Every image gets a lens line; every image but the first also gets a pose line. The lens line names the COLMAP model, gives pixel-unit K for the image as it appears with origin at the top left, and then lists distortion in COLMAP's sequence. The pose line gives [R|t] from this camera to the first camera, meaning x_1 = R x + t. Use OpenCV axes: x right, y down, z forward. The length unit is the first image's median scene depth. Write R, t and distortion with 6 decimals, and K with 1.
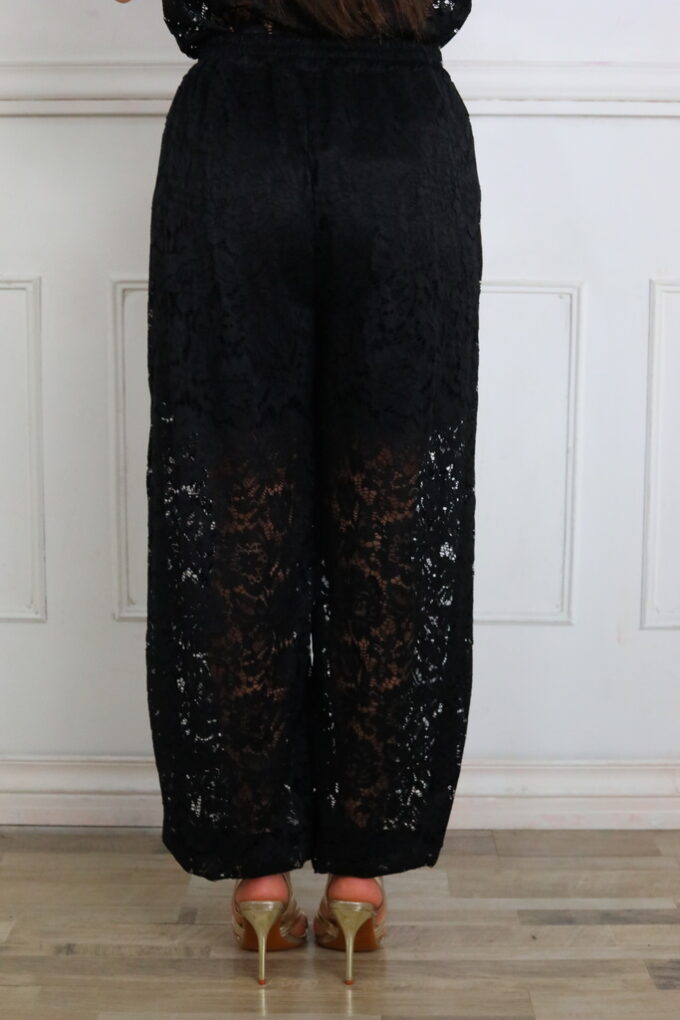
lens RADIAL K [[1559.9, 0, 340.0], [0, 1559.9, 510.0], [0, 0, 1]] dist [-0.076220, -0.077000]
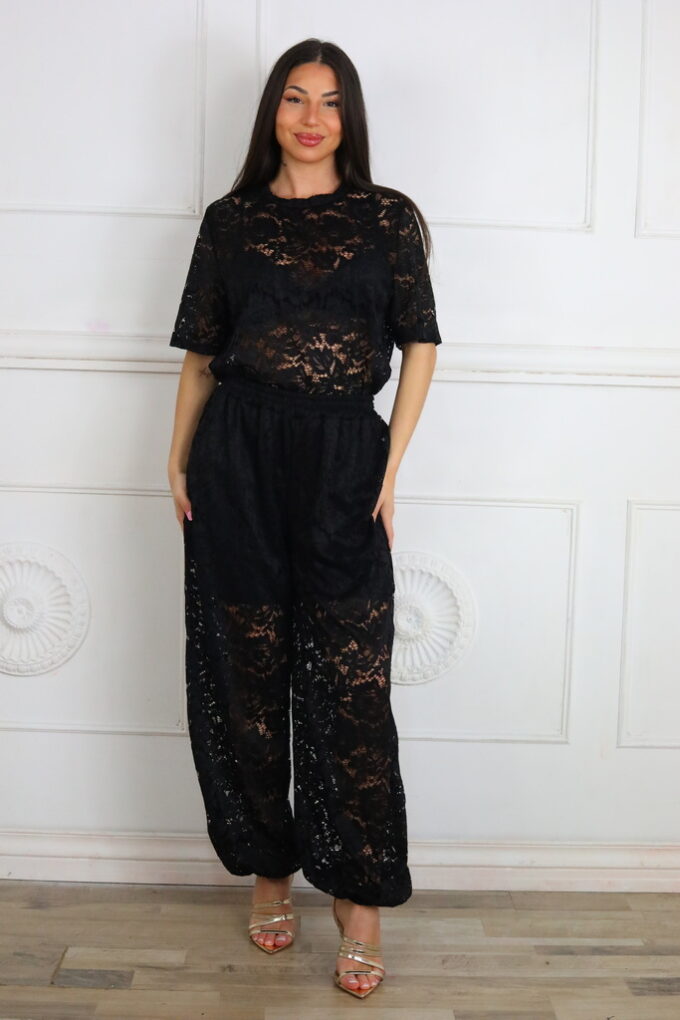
lens RADIAL K [[1559.9, 0, 340.0], [0, 1559.9, 510.0], [0, 0, 1]] dist [-0.076220, -0.077000]
pose [[0.999030, 0.021289, 0.038539, -0.120829], [-0.019344, 0.998554, -0.050159, -0.065544], [-0.039551, 0.049365, 0.997997, -0.417605]]
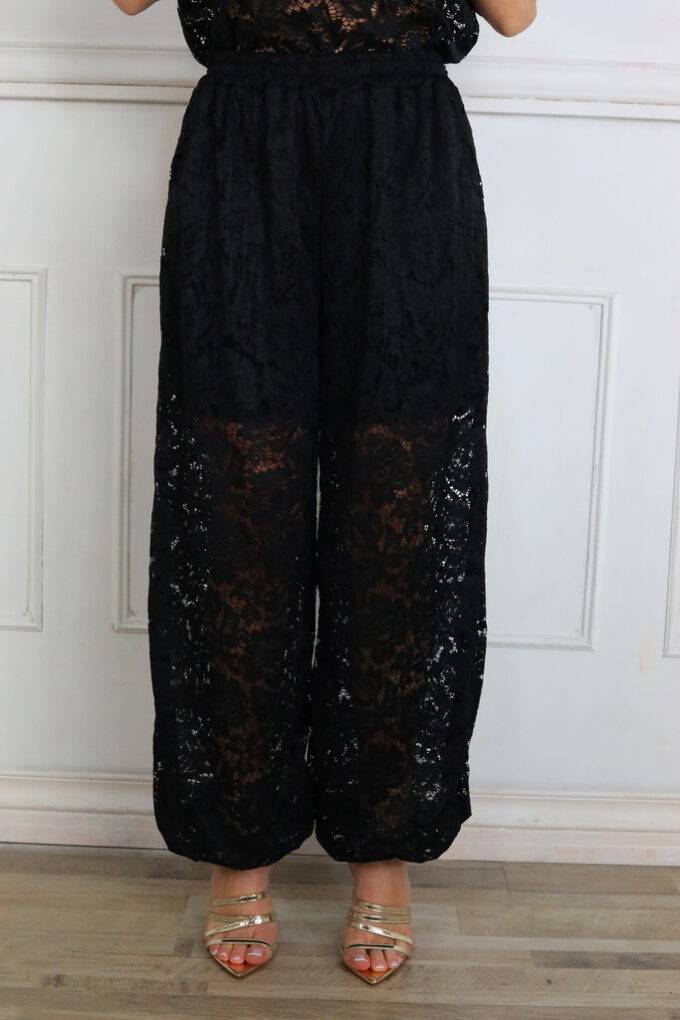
lens RADIAL K [[1559.9, 0, 340.0], [0, 1559.9, 510.0], [0, 0, 1]] dist [-0.076220, -0.077000]
pose [[0.999508, 0.030244, 0.008369, -0.017378], [-0.030214, 0.999537, -0.003679, -0.004358], [-0.008476, 0.003425, 0.999958, 0.048288]]
